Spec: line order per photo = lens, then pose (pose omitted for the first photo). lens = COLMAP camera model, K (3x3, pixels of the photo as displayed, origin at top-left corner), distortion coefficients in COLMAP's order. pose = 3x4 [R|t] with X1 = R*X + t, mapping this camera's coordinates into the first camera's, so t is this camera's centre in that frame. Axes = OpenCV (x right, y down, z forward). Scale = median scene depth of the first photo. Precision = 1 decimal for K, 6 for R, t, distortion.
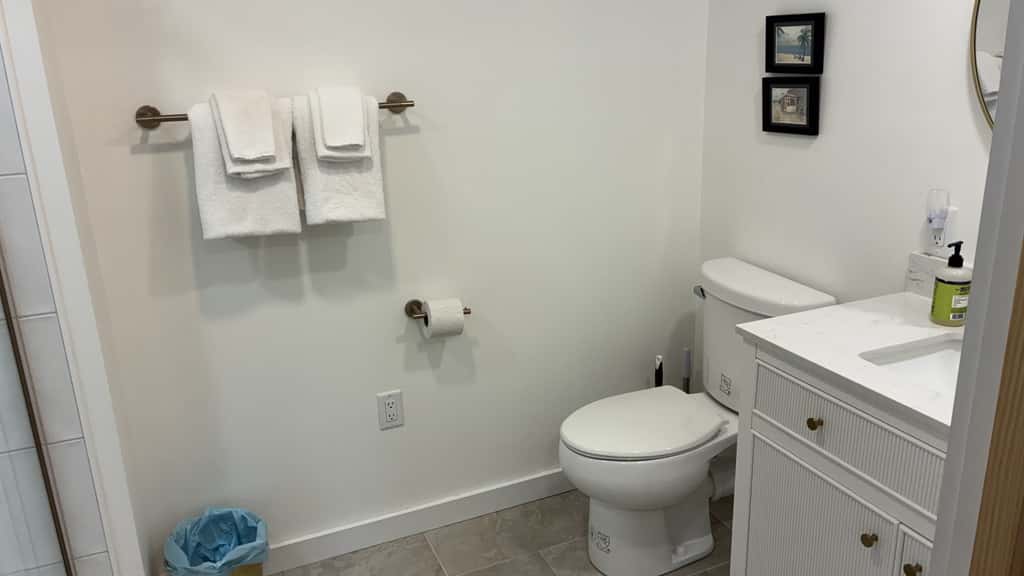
lens RADIAL K [[778.1, 0, 518.2], [0, 778.1, 285.1], [0, 0, 1]] dist [-0.000874, -0.001986]
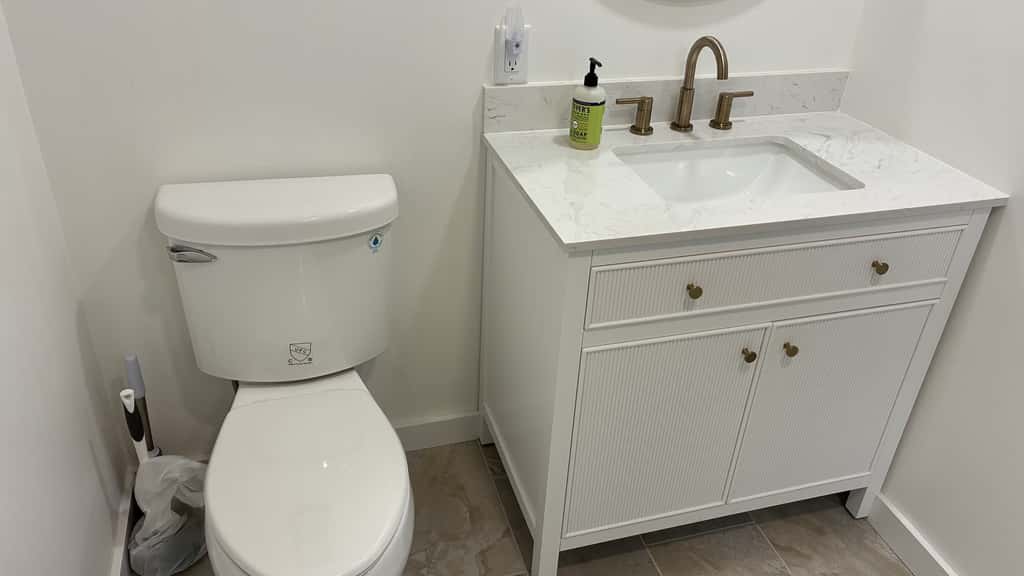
lens RADIAL K [[778.1, 0, 518.2], [0, 778.1, 285.1], [0, 0, 1]] dist [-0.000874, -0.001986]
pose [[0.114307, -0.480261, 0.869646, -0.391755], [0.240797, 0.862674, 0.444760, -0.256859], [-0.963821, 0.158569, 0.214255, 0.912276]]
